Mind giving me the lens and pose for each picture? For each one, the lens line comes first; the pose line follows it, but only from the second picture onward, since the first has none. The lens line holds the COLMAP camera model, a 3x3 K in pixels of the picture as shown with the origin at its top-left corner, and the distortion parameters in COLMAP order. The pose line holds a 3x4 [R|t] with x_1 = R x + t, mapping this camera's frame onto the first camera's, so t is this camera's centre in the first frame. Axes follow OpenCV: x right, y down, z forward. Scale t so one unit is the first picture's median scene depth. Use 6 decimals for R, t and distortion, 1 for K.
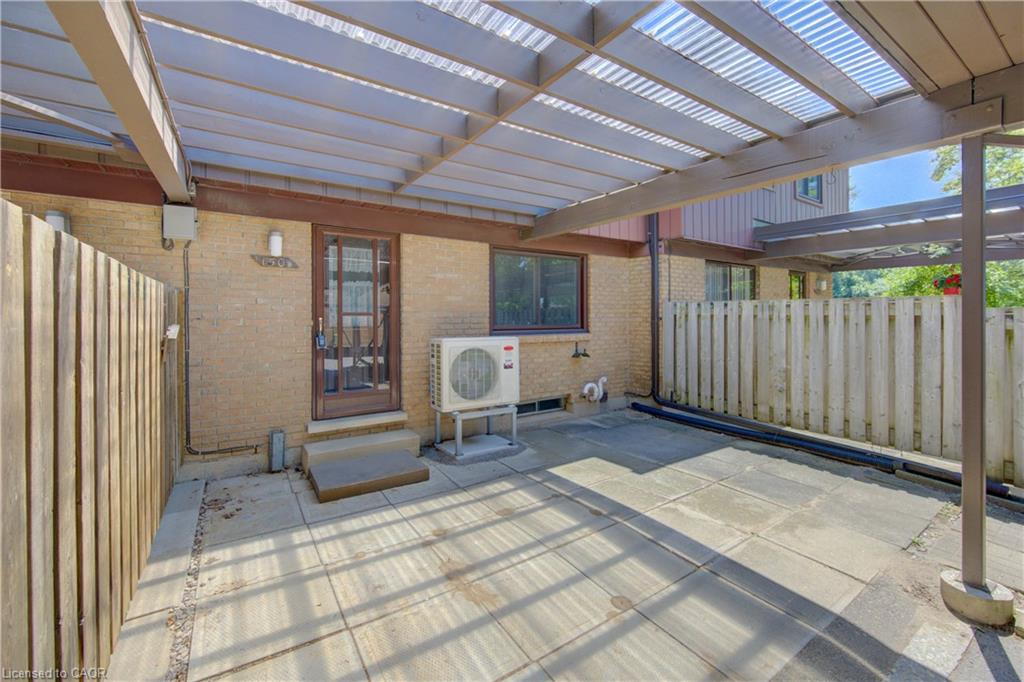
lens RADIAL K [[405.9, 0, 498.7], [0, 405.9, 319.1], [0, 0, 1]] dist [-0.004095, -0.000439]
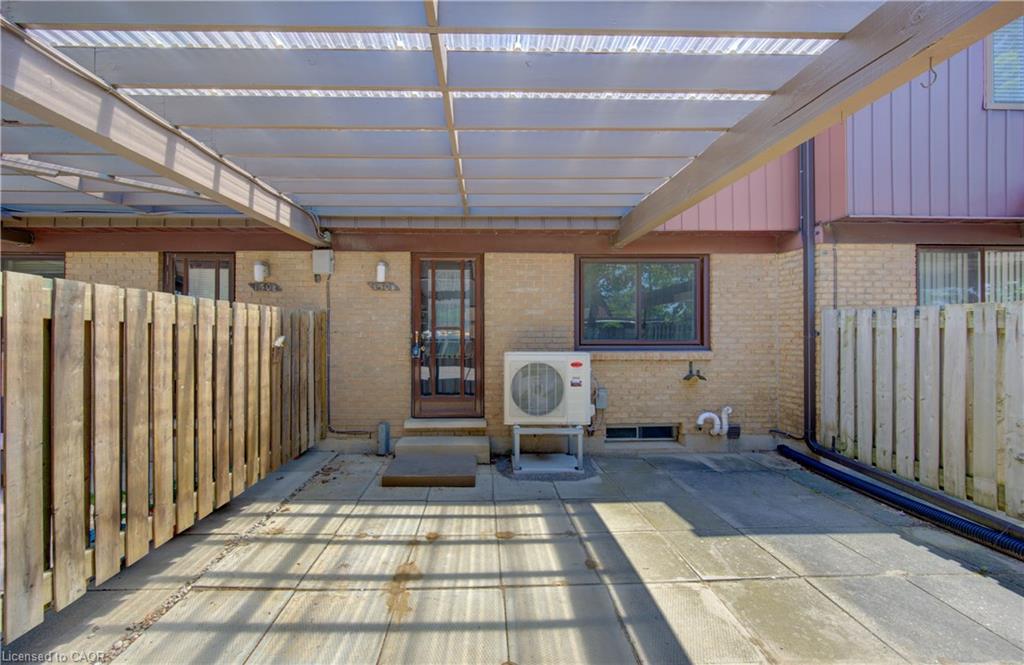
lens RADIAL K [[390.8, 0, 508.2], [0, 390.8, 332.9], [0, 0, 1]] dist [-0.003294, -0.002078]
pose [[0.857164, 0.003223, -0.515033, 0.362019], [-0.004149, 0.999991, -0.000648, 0.000625], [0.515027, 0.002692, 0.857170, 0.157301]]
